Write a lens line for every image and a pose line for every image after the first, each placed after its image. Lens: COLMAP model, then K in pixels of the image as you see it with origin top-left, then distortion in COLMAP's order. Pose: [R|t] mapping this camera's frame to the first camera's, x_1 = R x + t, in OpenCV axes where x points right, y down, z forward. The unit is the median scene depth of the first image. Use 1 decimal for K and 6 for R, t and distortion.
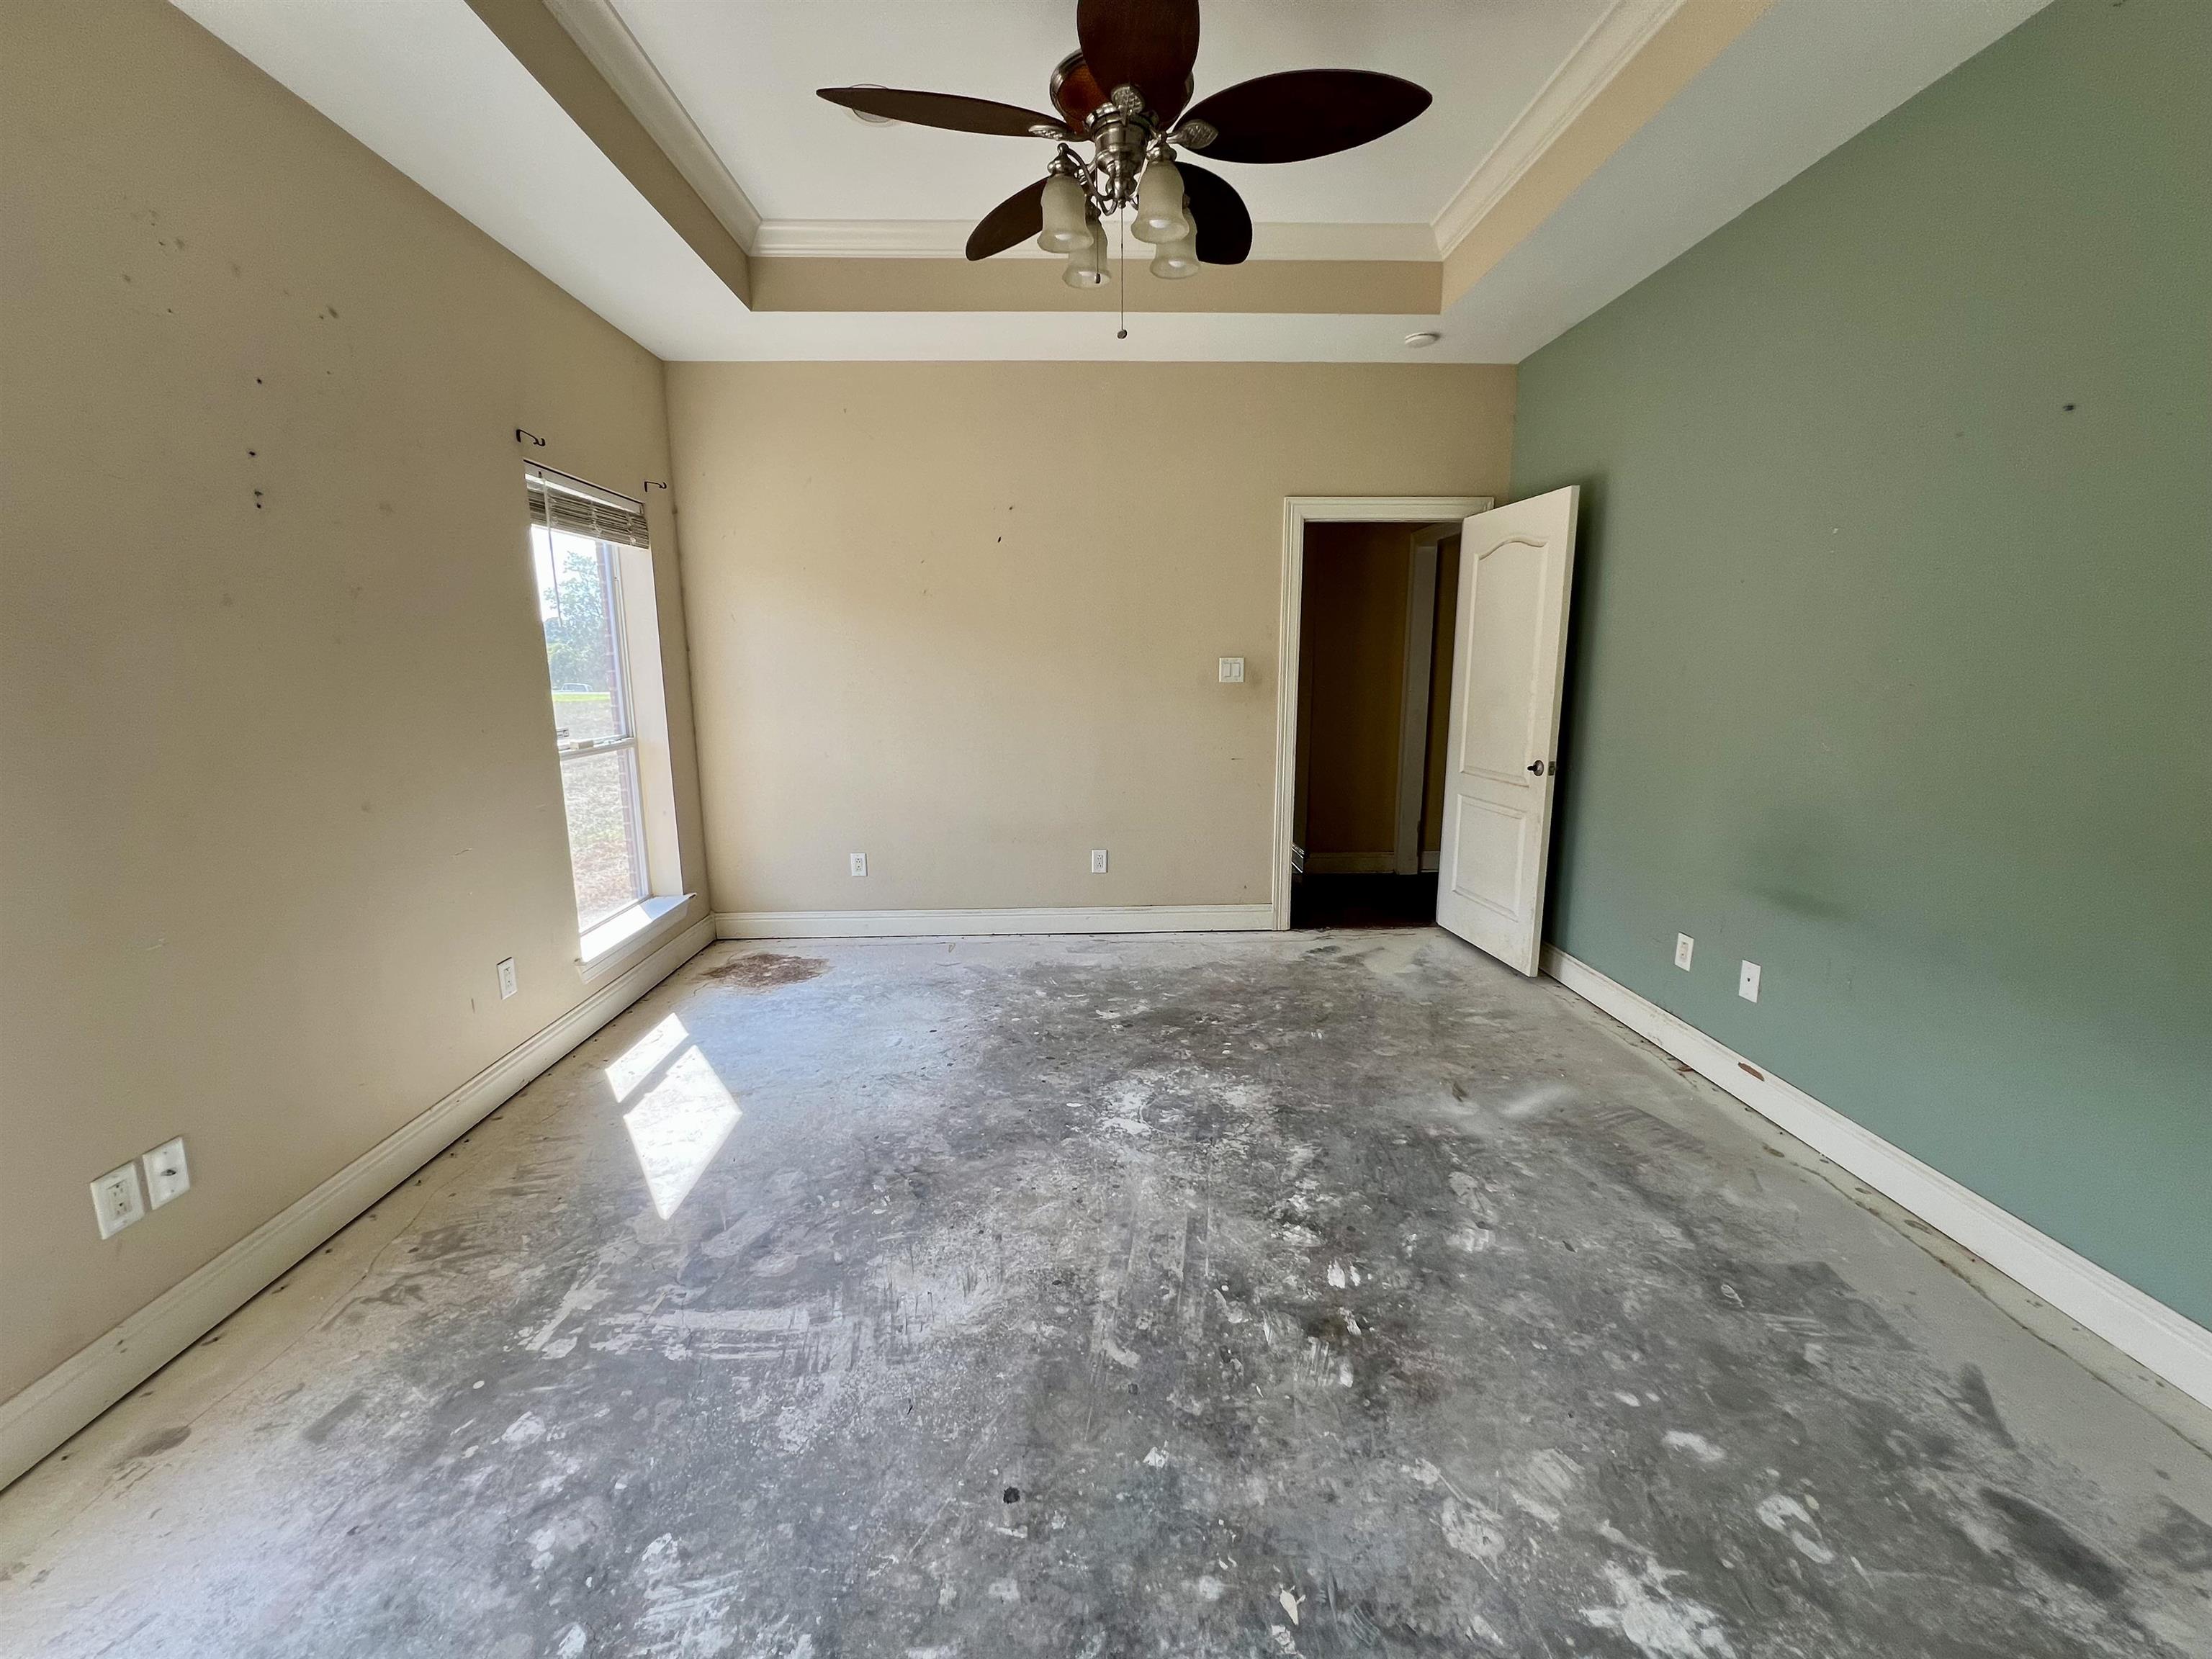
lens RADIAL K [[892.8, 0, 1106.0], [0, 892.8, 829.5], [0, 0, 1]] dist [-0.007863, 0.003594]
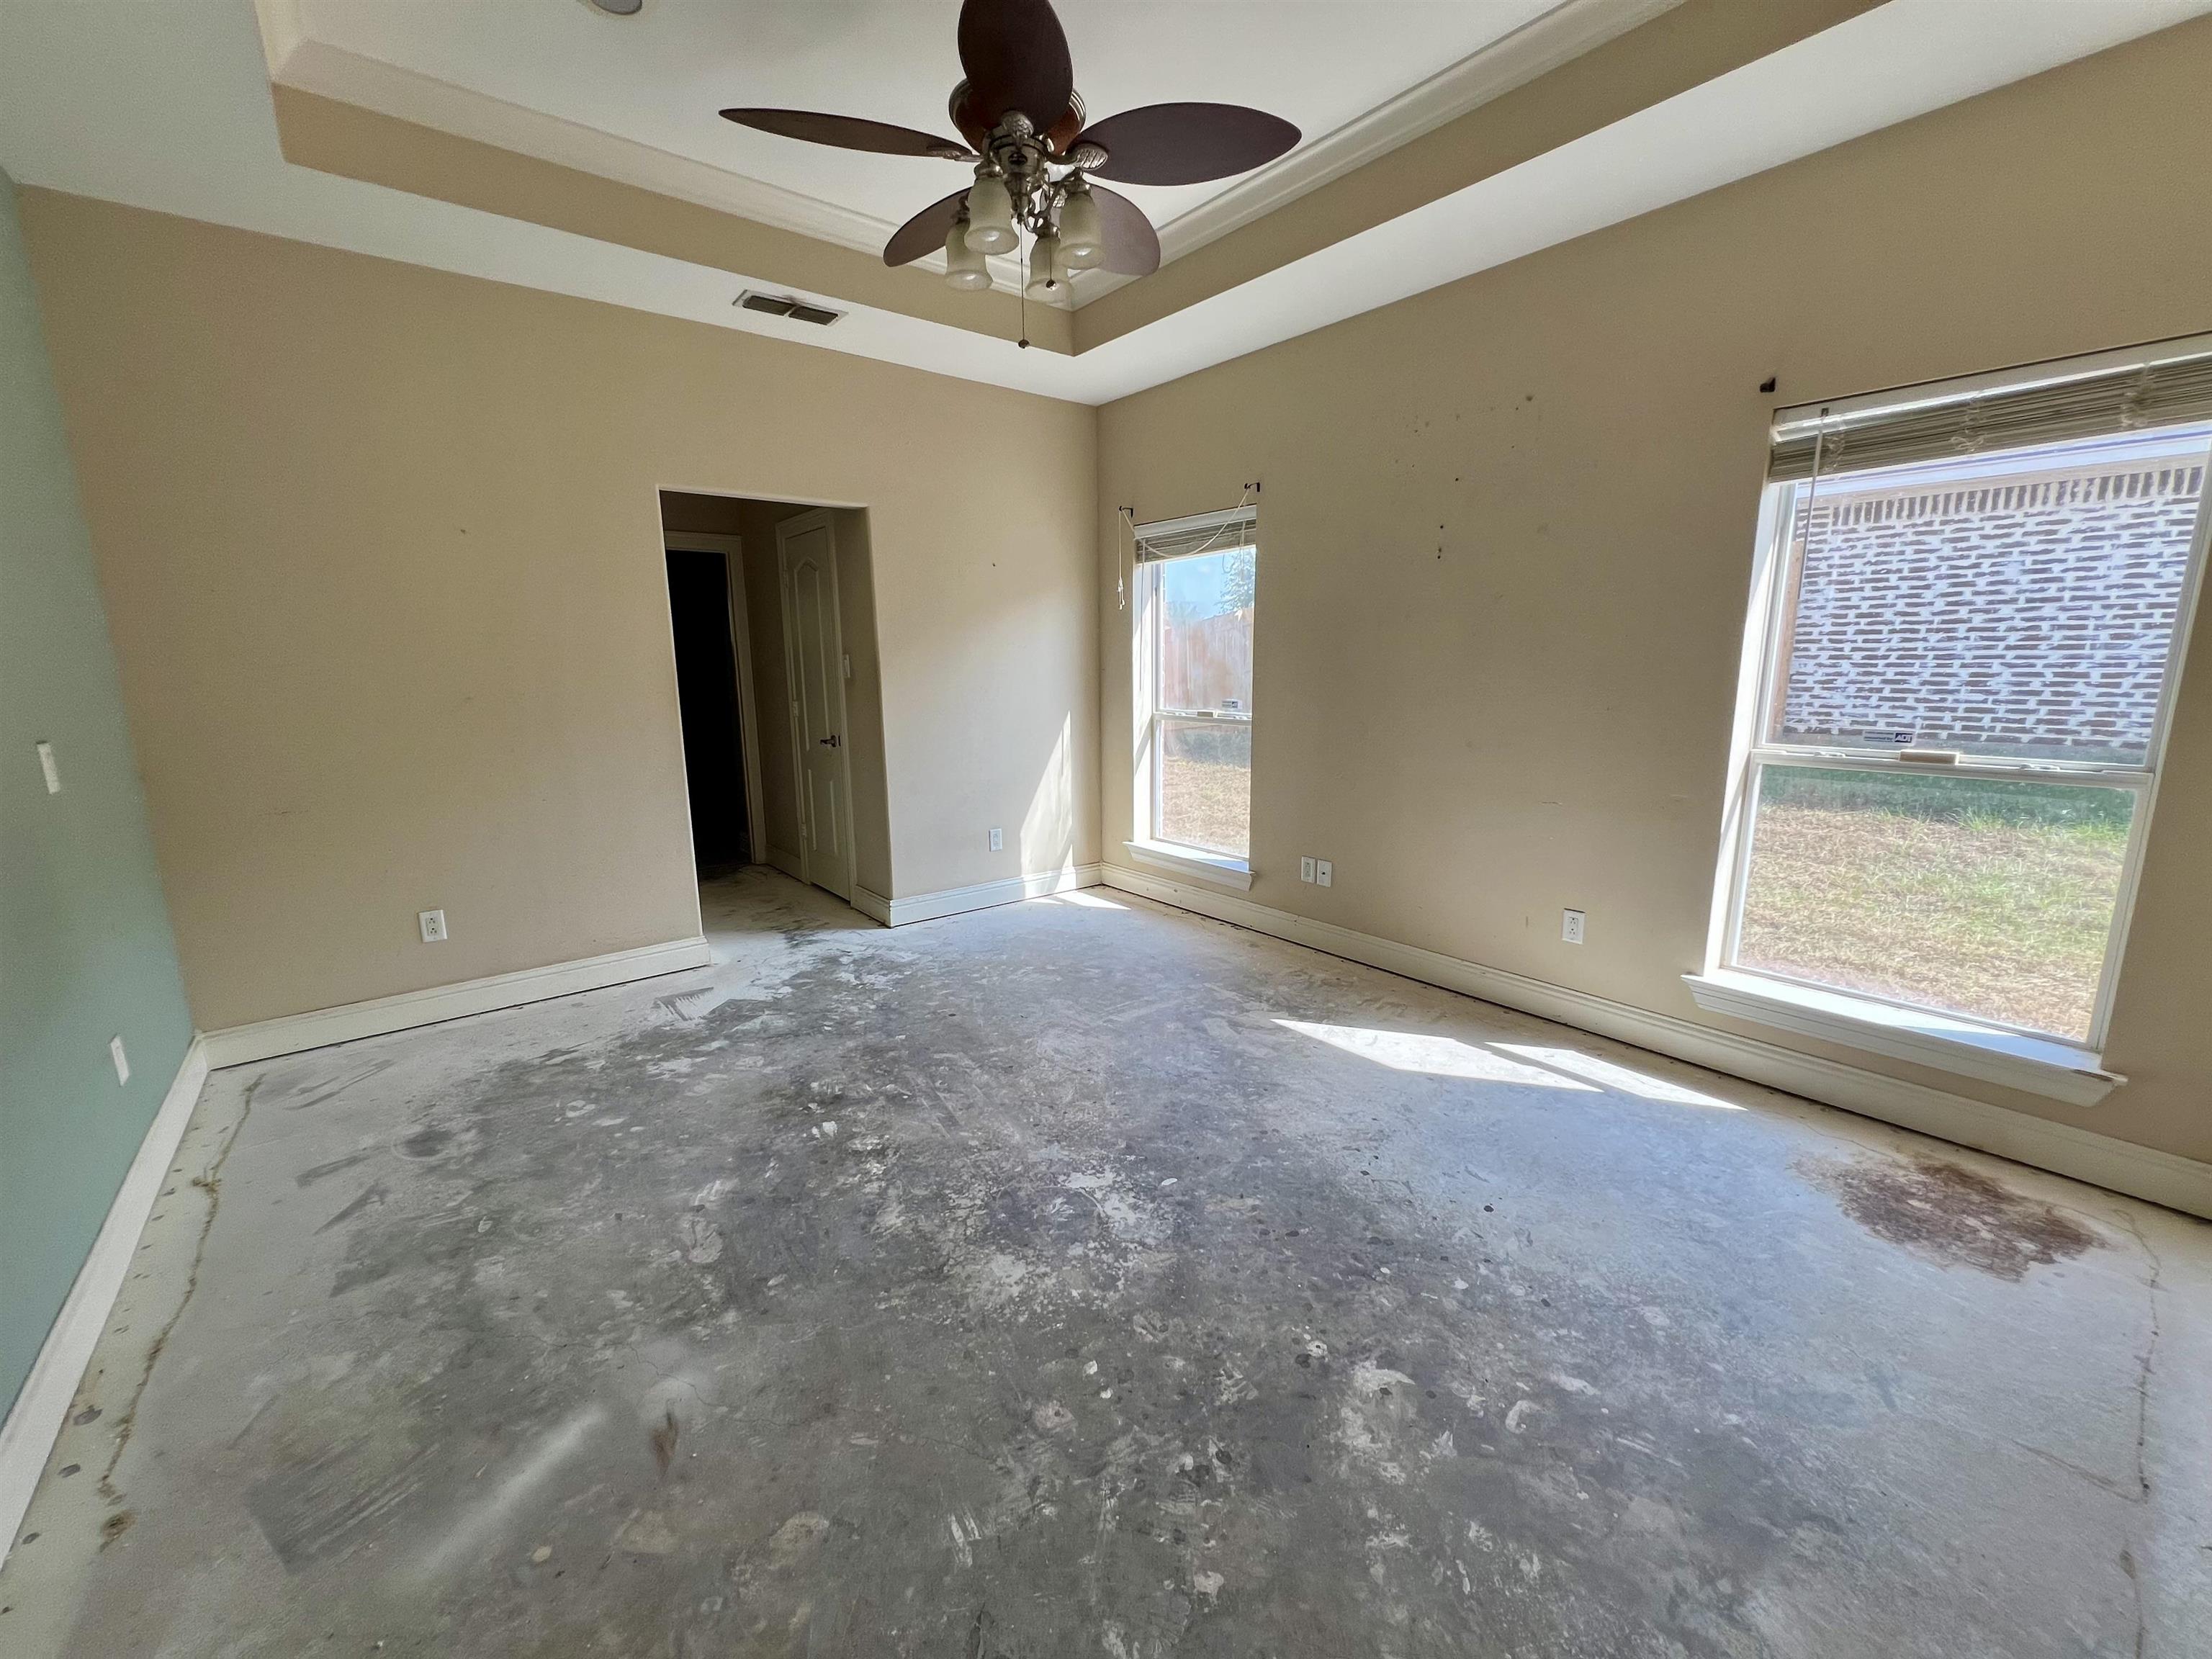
lens RADIAL K [[892.8, 0, 1106.0], [0, 892.8, 829.5], [0, 0, 1]] dist [-0.007863, 0.003594]
pose [[-0.801021, 0.128490, -0.584685, 0.535997], [-0.095382, 0.936823, 0.336550, -0.324936], [0.590989, 0.325352, -0.738159, 1.719439]]
